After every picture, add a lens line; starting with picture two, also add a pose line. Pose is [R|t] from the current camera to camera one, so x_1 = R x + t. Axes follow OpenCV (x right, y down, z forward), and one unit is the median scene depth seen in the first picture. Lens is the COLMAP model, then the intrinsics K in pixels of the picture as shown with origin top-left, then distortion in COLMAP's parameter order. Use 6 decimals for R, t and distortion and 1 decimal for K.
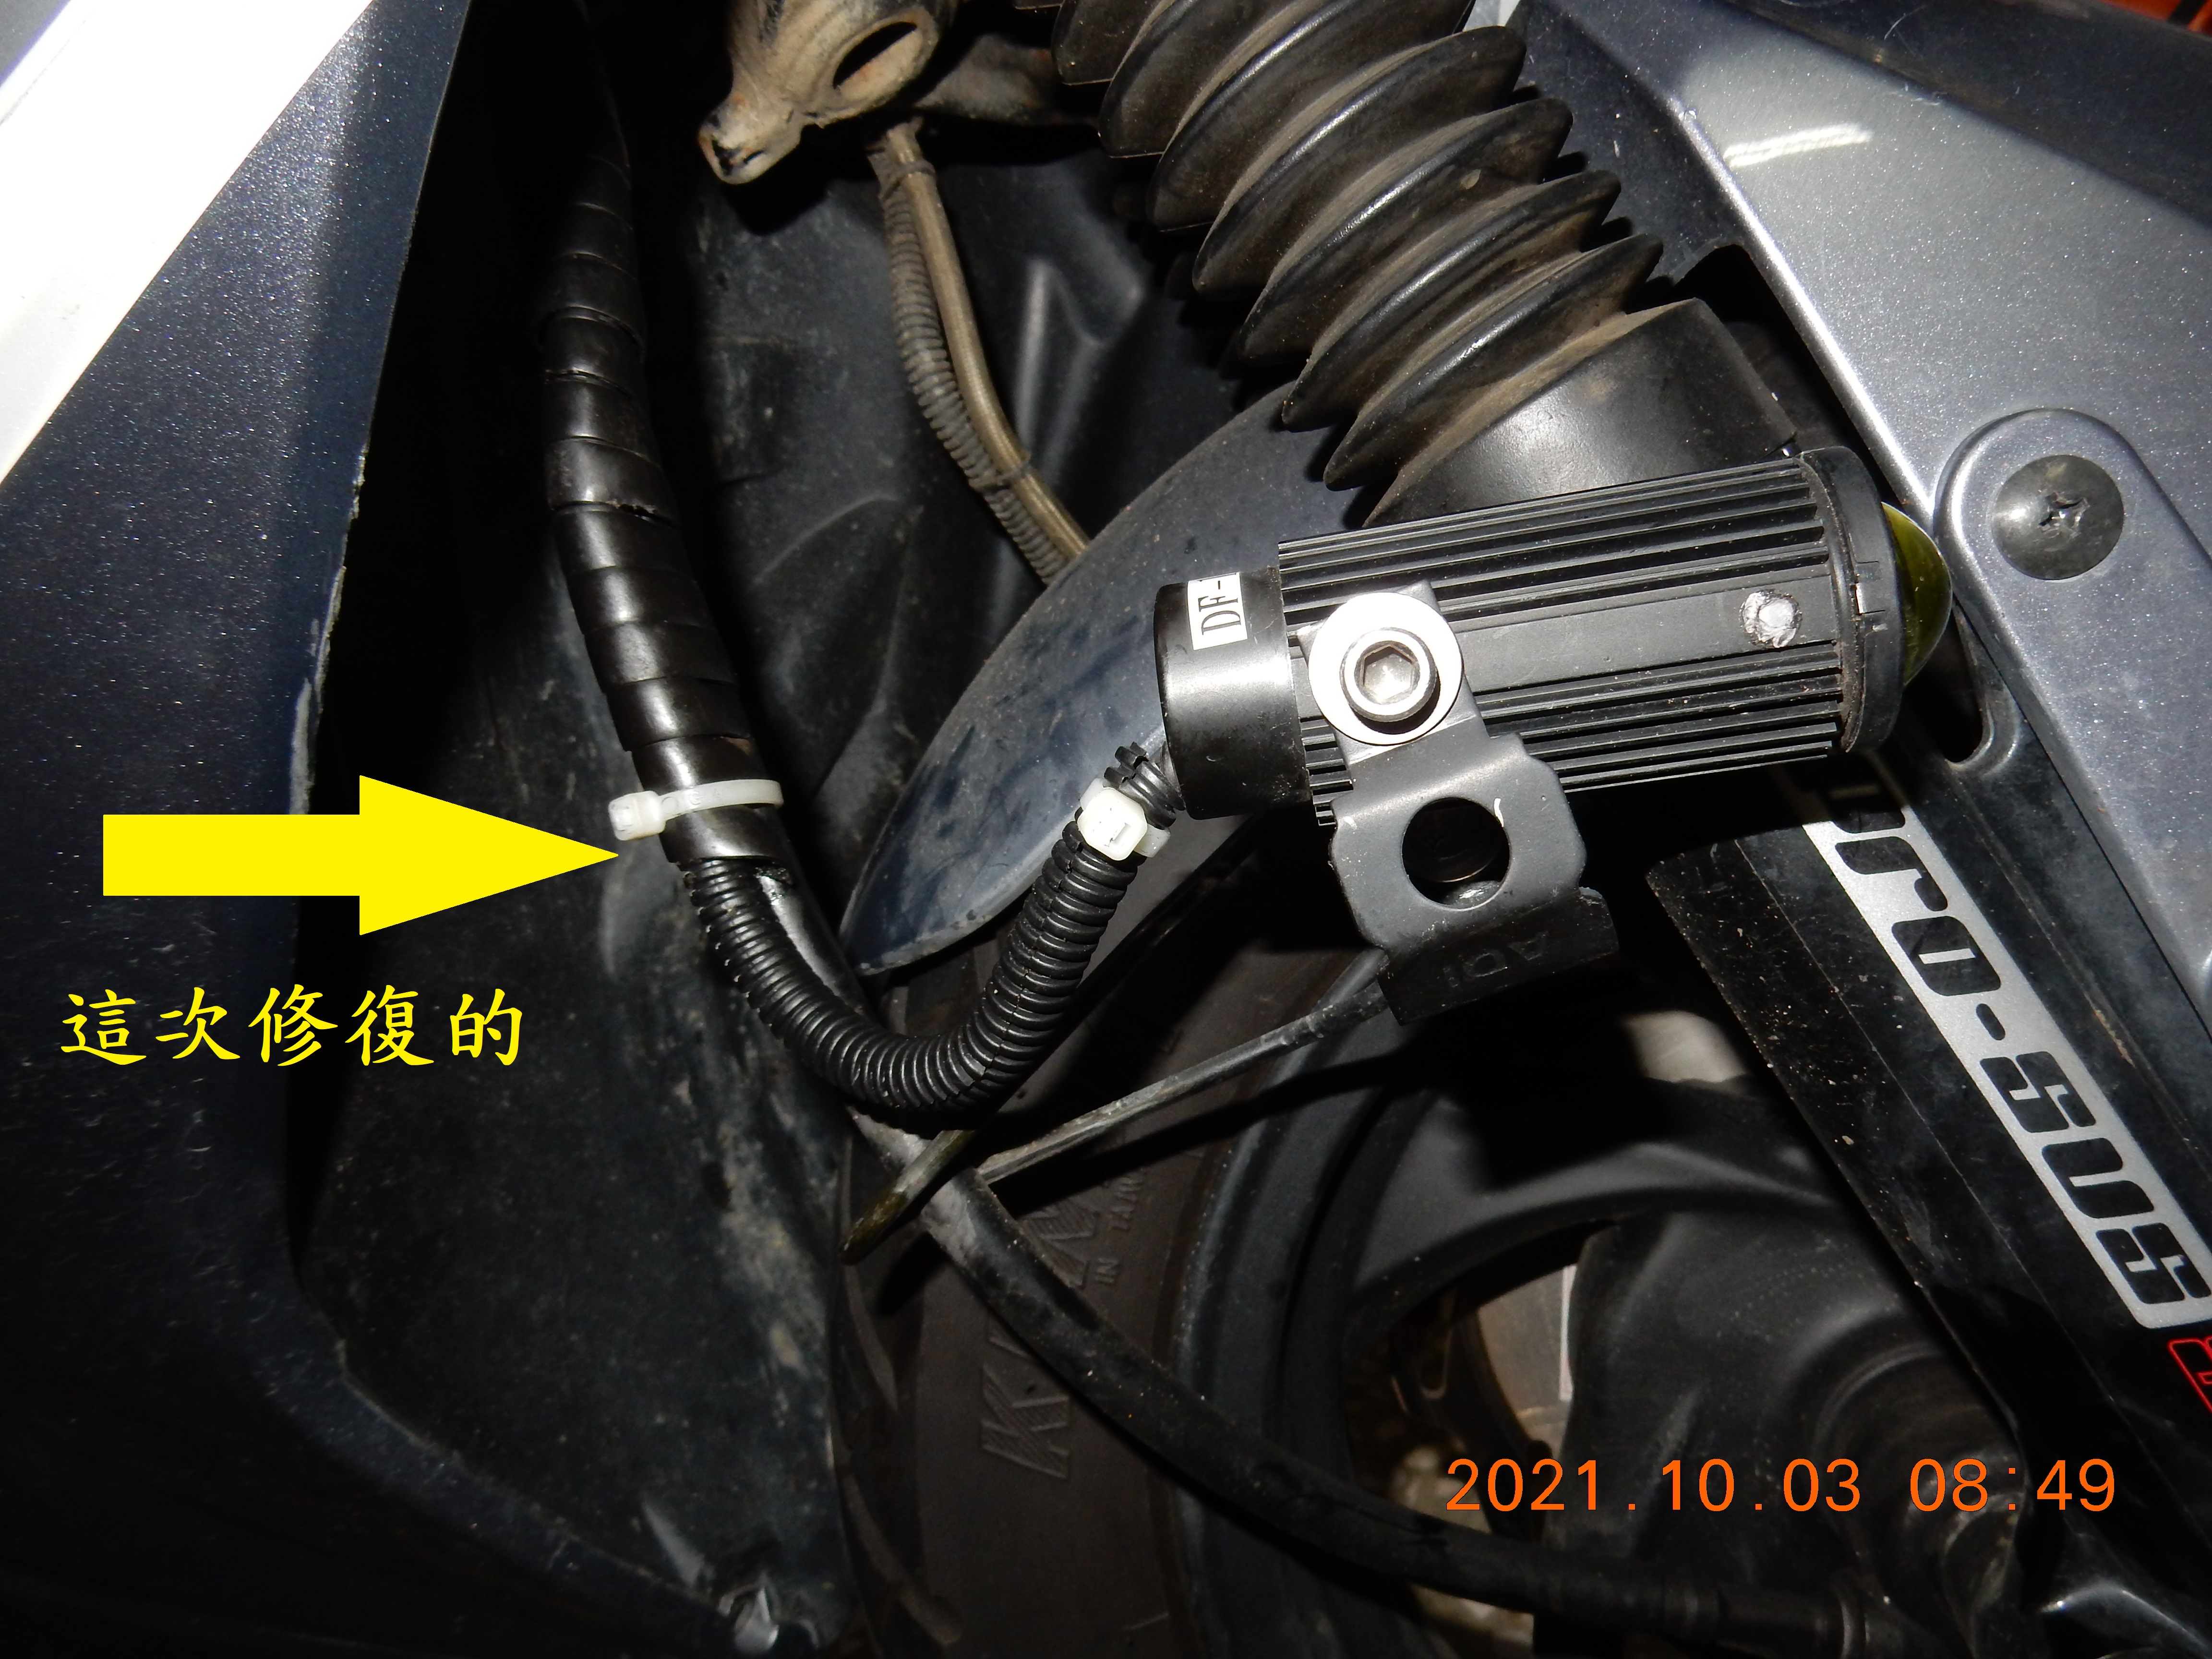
lens RADIAL K [[1664.6, 0, 1080.4], [0, 1664.6, 826.2], [0, 0, 1]] dist [0.000791, -0.007027]
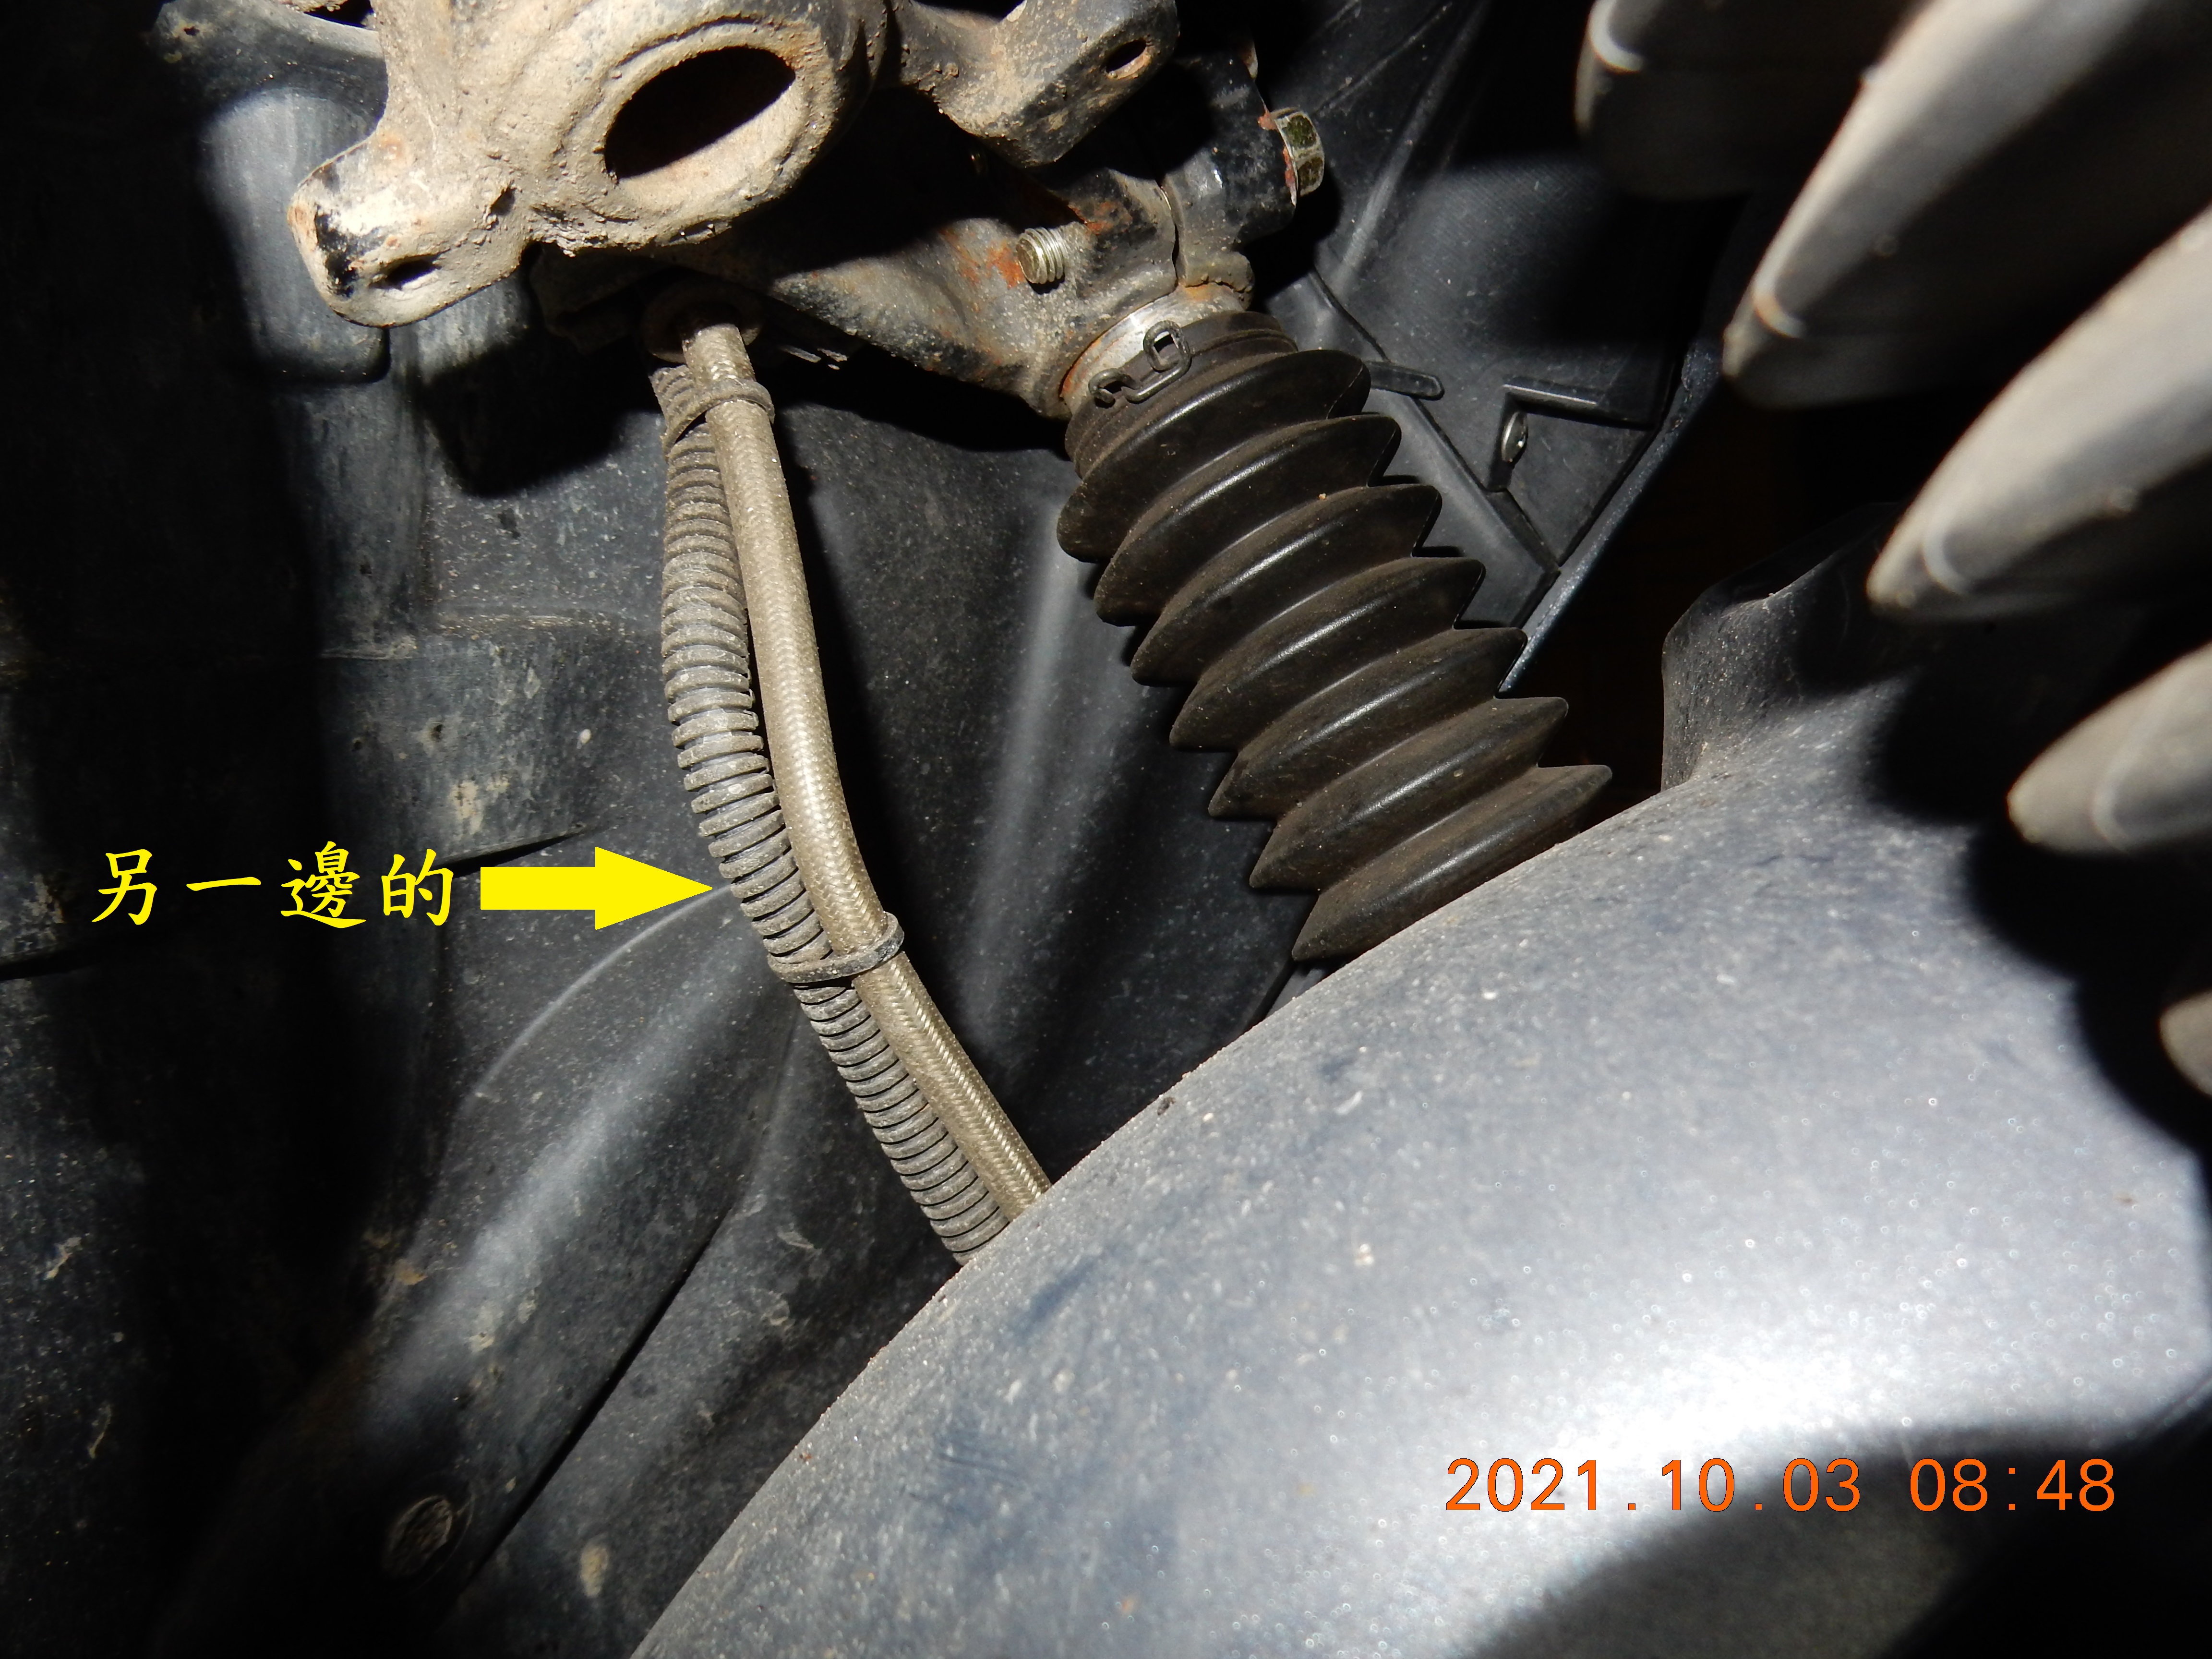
lens RADIAL K [[1638.7, 0, 1093.6], [0, 1638.7, 820.9], [0, 0, 1]] dist [0.024761, -0.018574]
pose [[0.978426, 0.108298, 0.175940, -0.071304], [-0.061650, 0.965847, -0.251673, -0.144265], [-0.197187, 0.235397, 0.951686, 0.548049]]
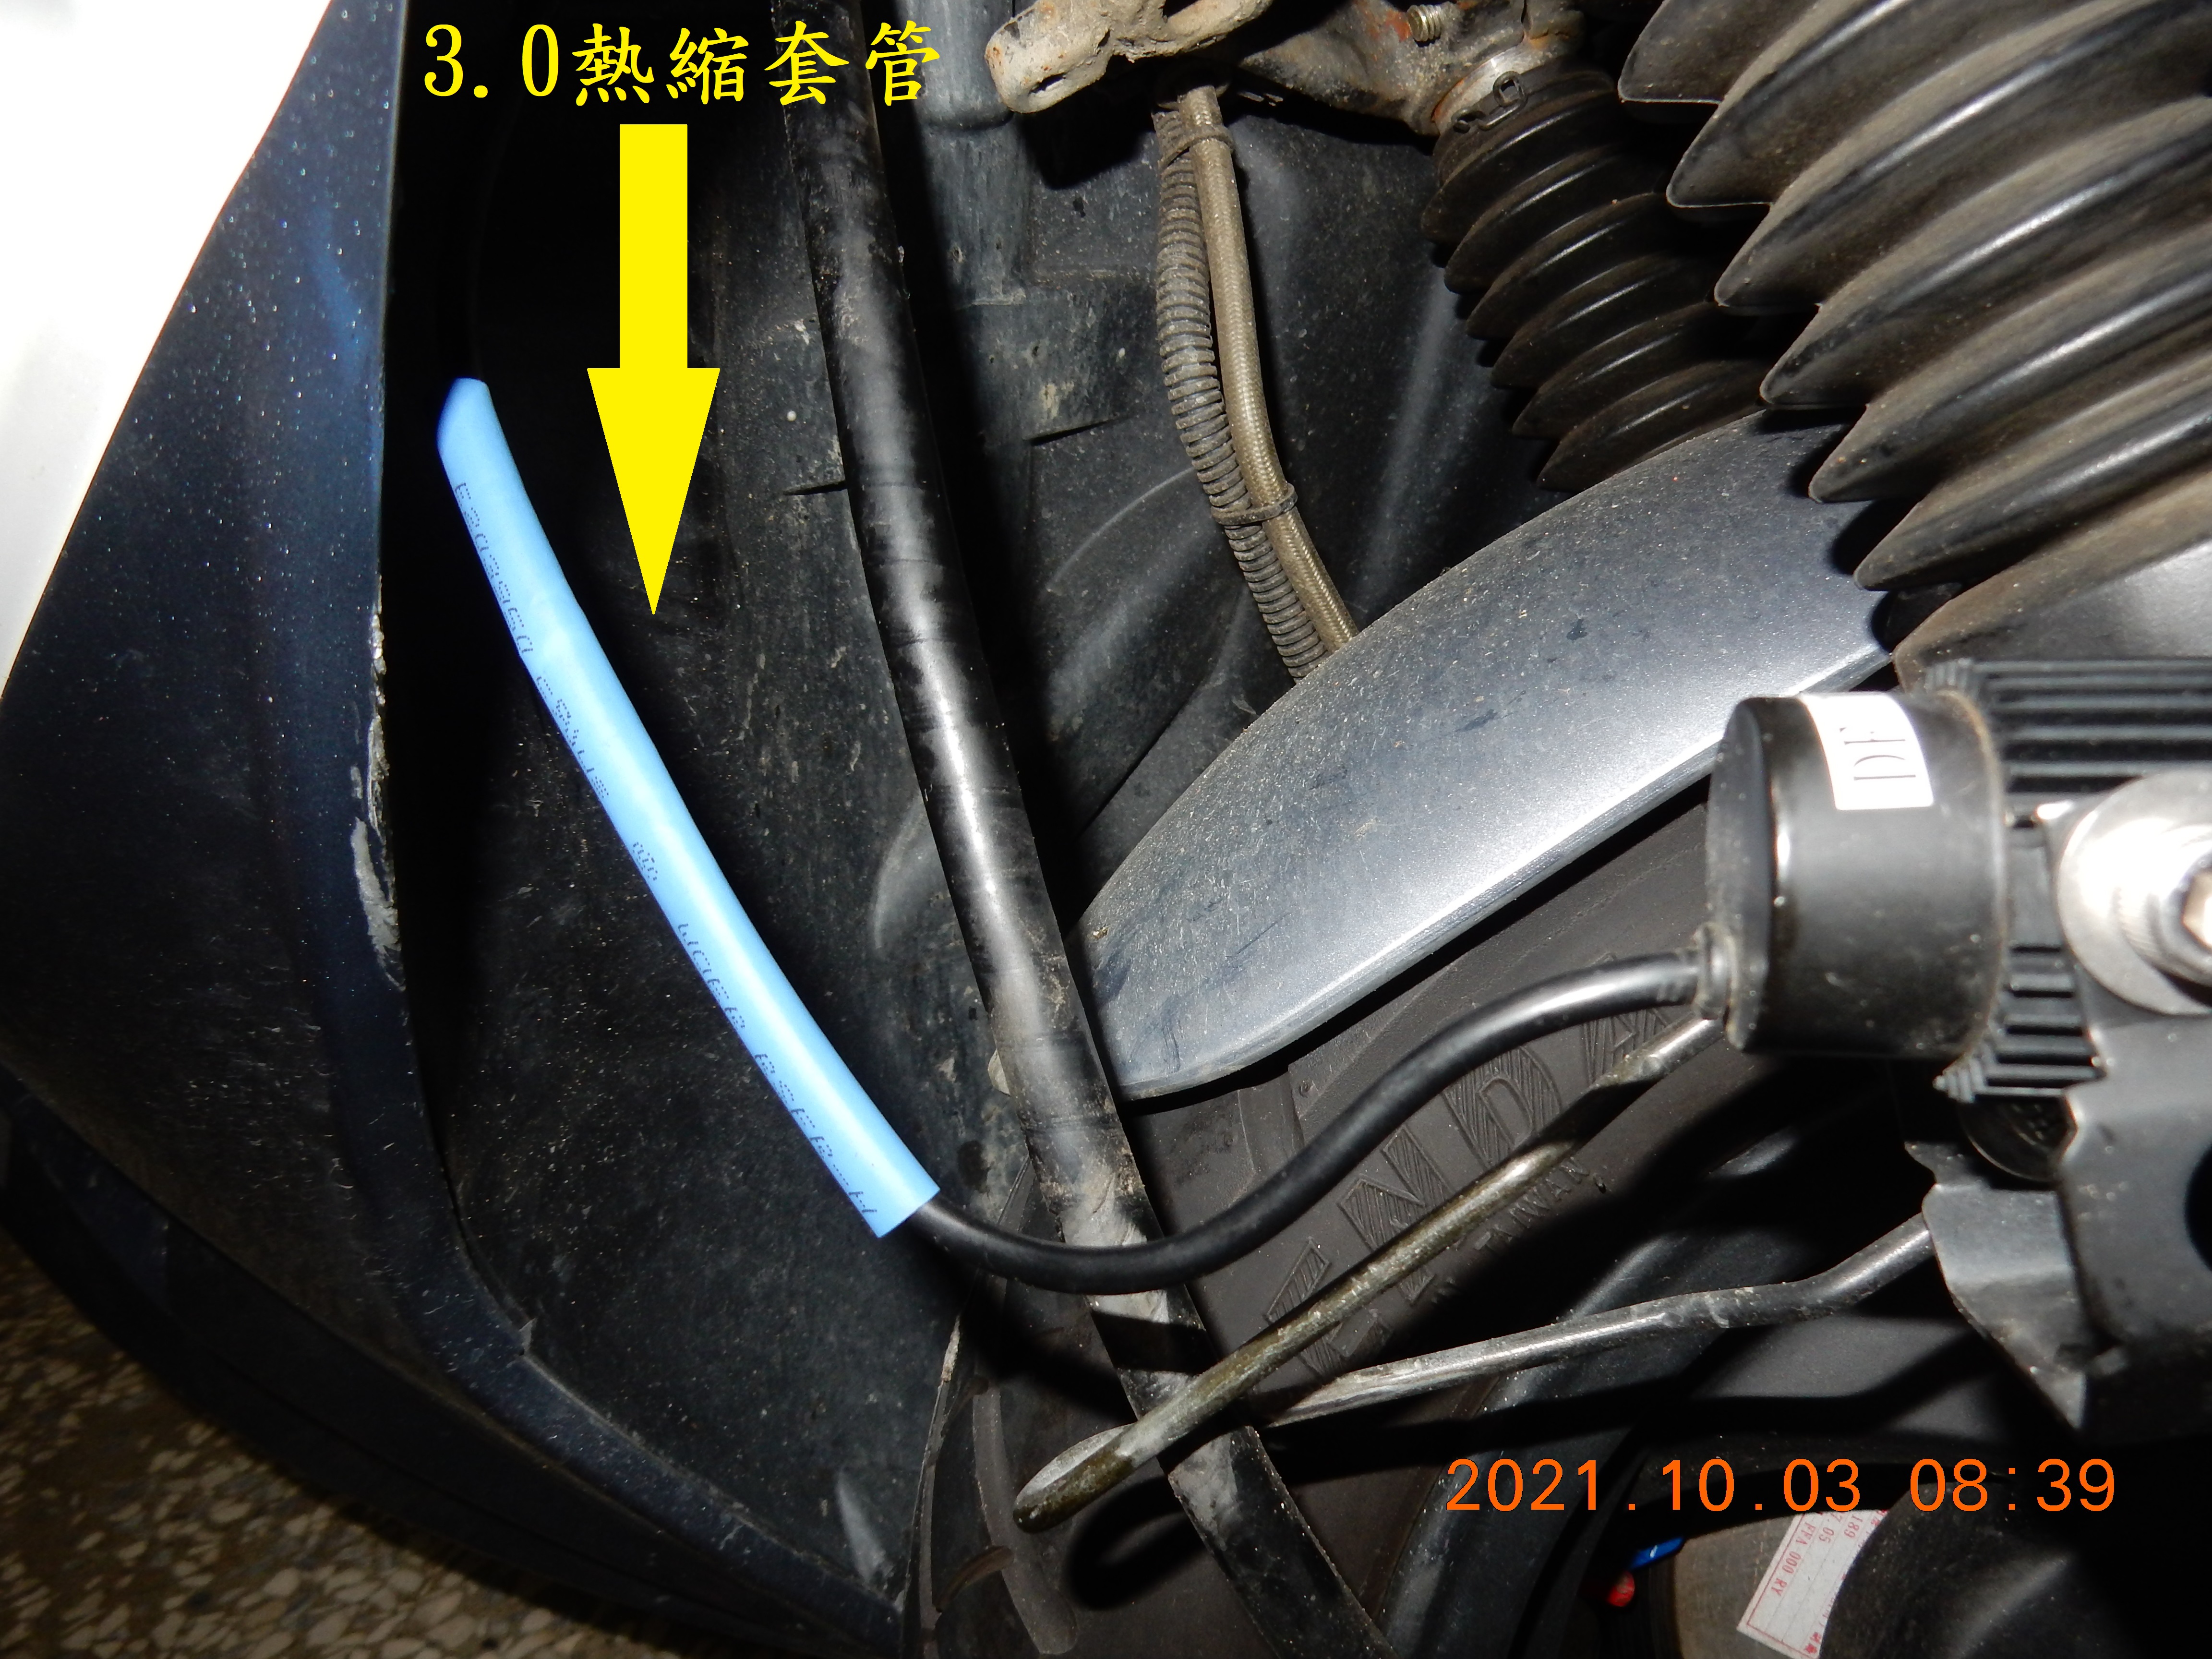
lens RADIAL K [[1628.5, 0, 1069.4], [0, 1628.5, 818.0], [0, 0, 1]] dist [0.019601, -0.009607]
pose [[0.987656, 0.155696, -0.017176, -0.114651], [-0.156130, 0.987347, -0.027737, -0.020588], [0.012640, 0.030076, 0.999468, 0.199350]]
